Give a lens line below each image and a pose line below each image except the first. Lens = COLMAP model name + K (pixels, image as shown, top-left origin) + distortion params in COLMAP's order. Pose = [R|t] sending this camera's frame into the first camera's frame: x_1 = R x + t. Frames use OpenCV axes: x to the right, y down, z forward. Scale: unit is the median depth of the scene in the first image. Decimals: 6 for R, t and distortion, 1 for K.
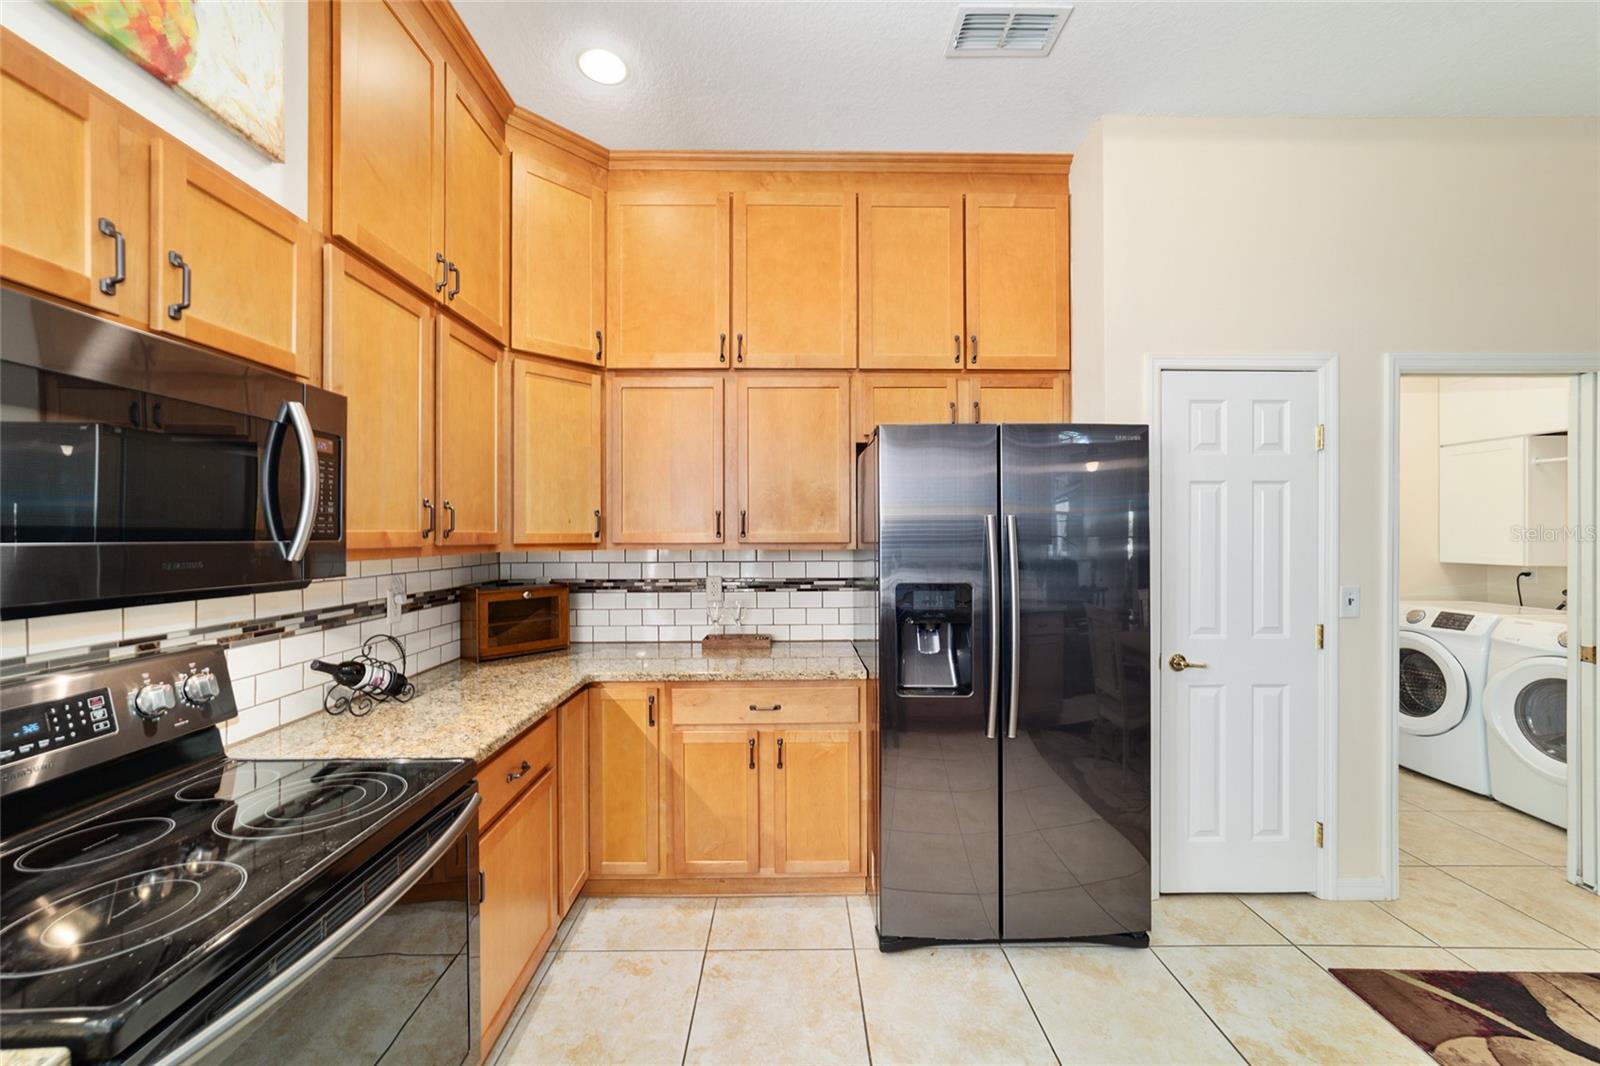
lens RADIAL K [[614.5, 0, 794.6], [0, 614.5, 534.8], [0, 0, 1]] dist [-0.017742, 0.006352]
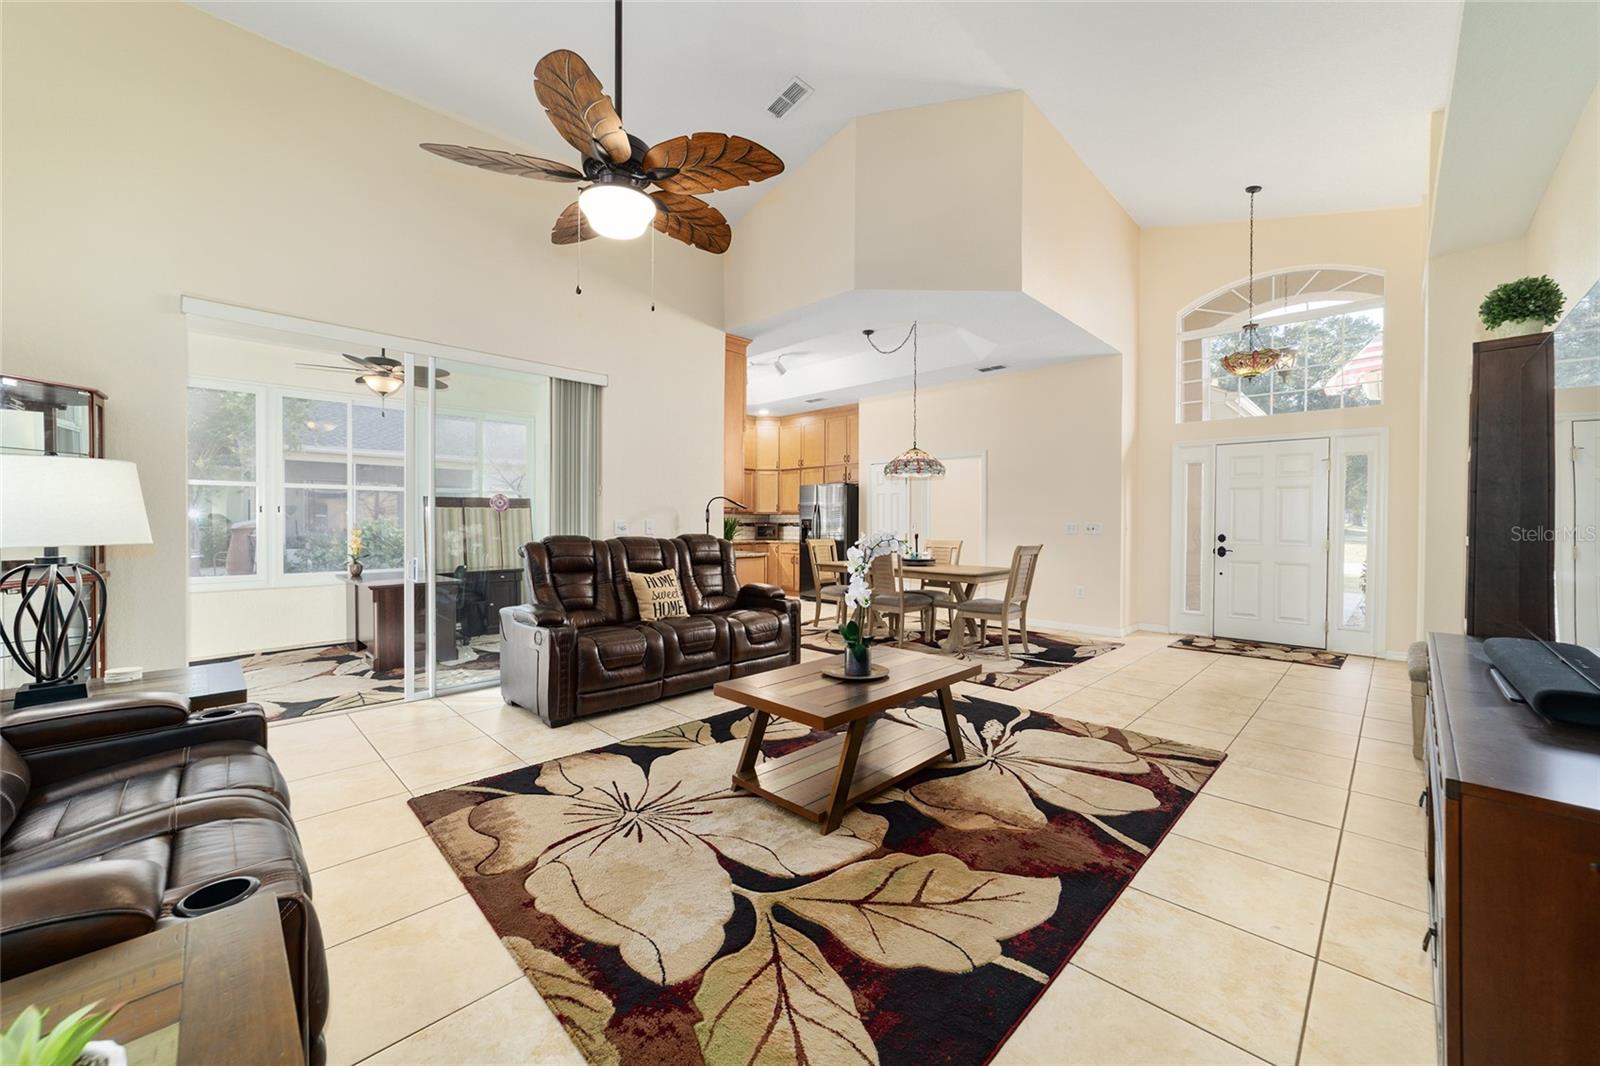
lens RADIAL K [[614.5, 0, 800.5], [0, 614.5, 523.9], [0, 0, 1]] dist [-0.017742, 0.006352]
pose [[0.709547, 0.004389, -0.704645, 3.432949], [-0.007456, 0.999971, -0.001280, 0.119947], [0.704619, 0.006162, 0.709559, -2.316368]]
